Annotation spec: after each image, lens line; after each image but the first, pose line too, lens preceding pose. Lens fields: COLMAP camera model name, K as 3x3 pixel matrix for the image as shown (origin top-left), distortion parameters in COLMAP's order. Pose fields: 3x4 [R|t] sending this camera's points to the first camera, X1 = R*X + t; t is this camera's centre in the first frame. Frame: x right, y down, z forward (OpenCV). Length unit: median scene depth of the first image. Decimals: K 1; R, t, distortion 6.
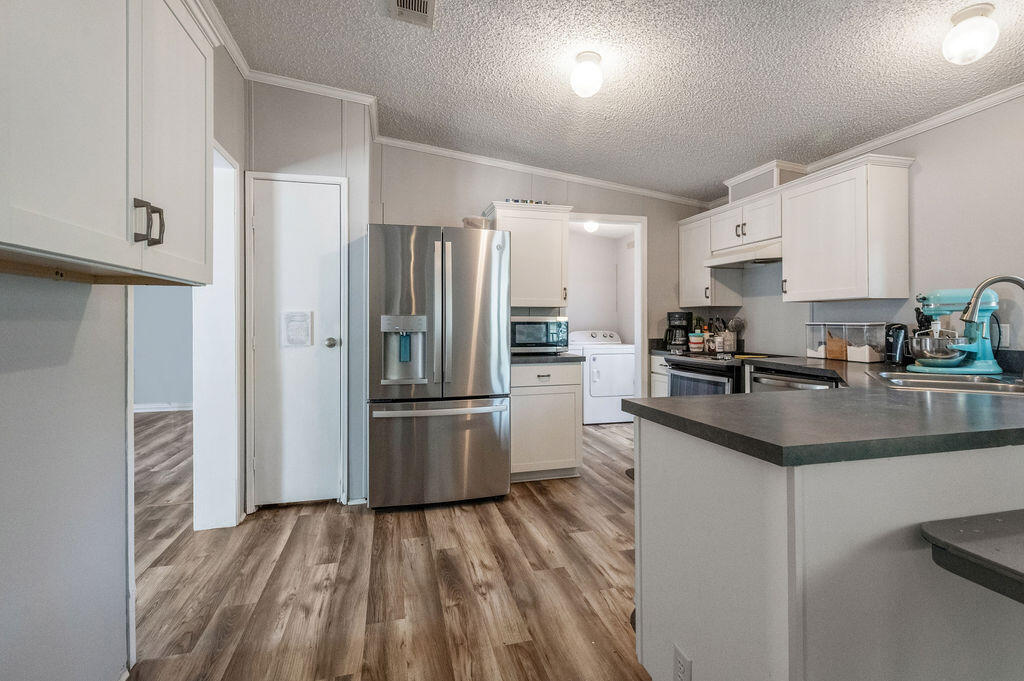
lens RADIAL K [[480.7, 0, 515.2], [0, 480.7, 323.1], [0, 0, 1]] dist [-0.000131, 0.000031]
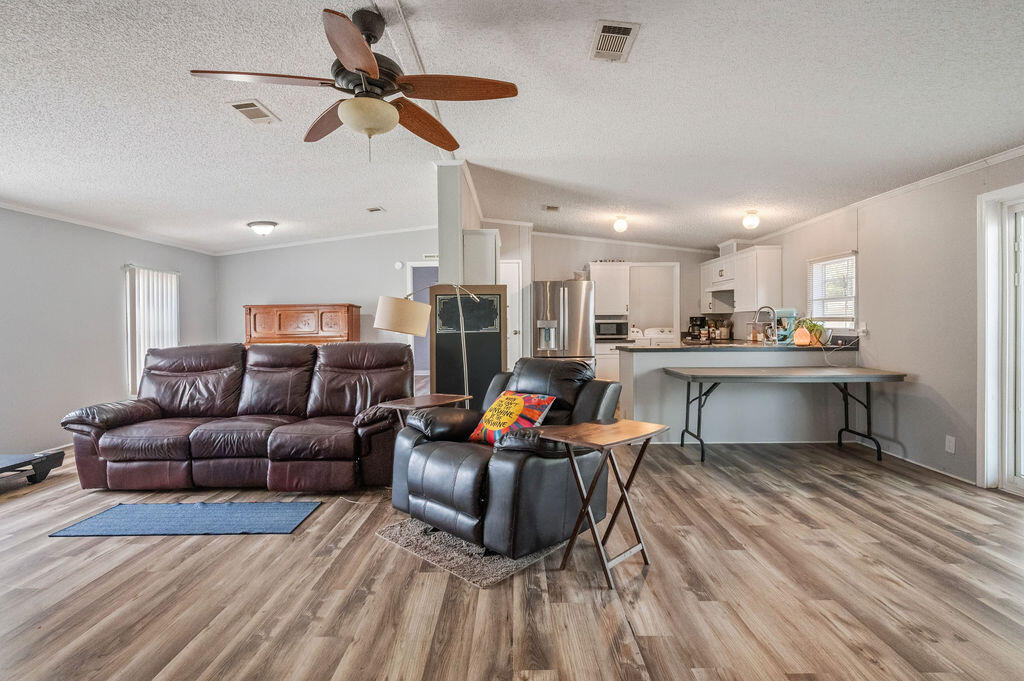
lens RADIAL K [[499.1, 0, 515.7], [0, 499.1, 329.6], [0, 0, 1]] dist [0.000943, 0.000152]
pose [[0.968956, -0.002015, -0.247224, 0.203965], [0.005323, 0.999905, 0.012712, -0.003324], [0.247175, -0.013633, 0.968875, -1.288333]]
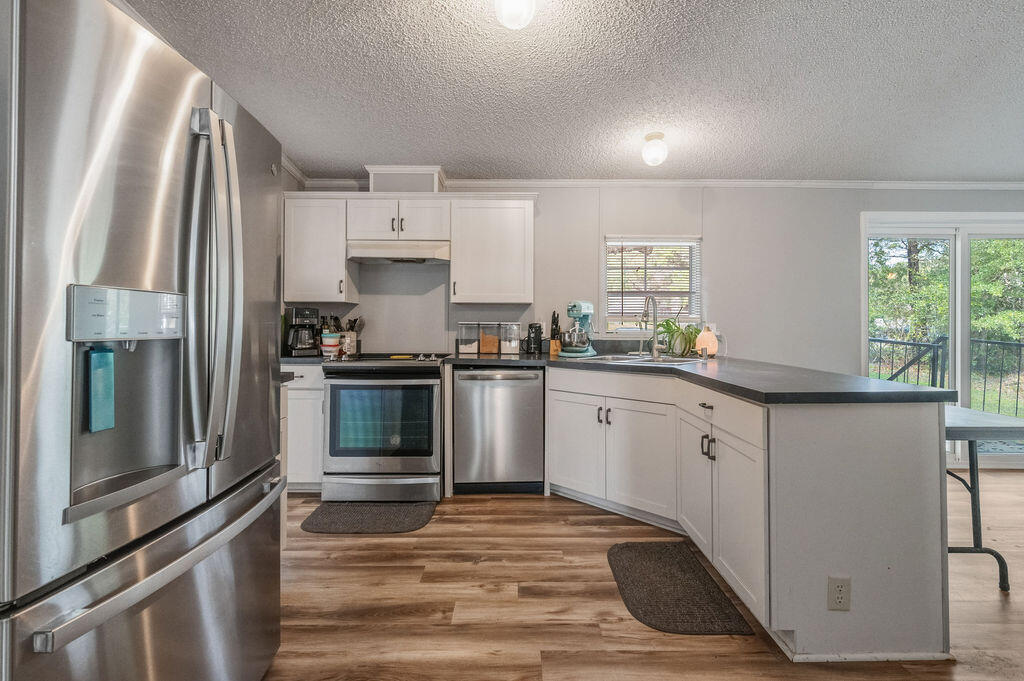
lens RADIAL K [[483.0, 0, 518.3], [0, 483.0, 318.4], [0, 0, 1]] dist [0.000340, 0.000165]
pose [[0.247444, 0.015295, 0.968781, -0.466820], [-0.003910, 0.999883, -0.014787, 0.006808], [-0.968894, -0.000129, 0.247475, 0.627283]]
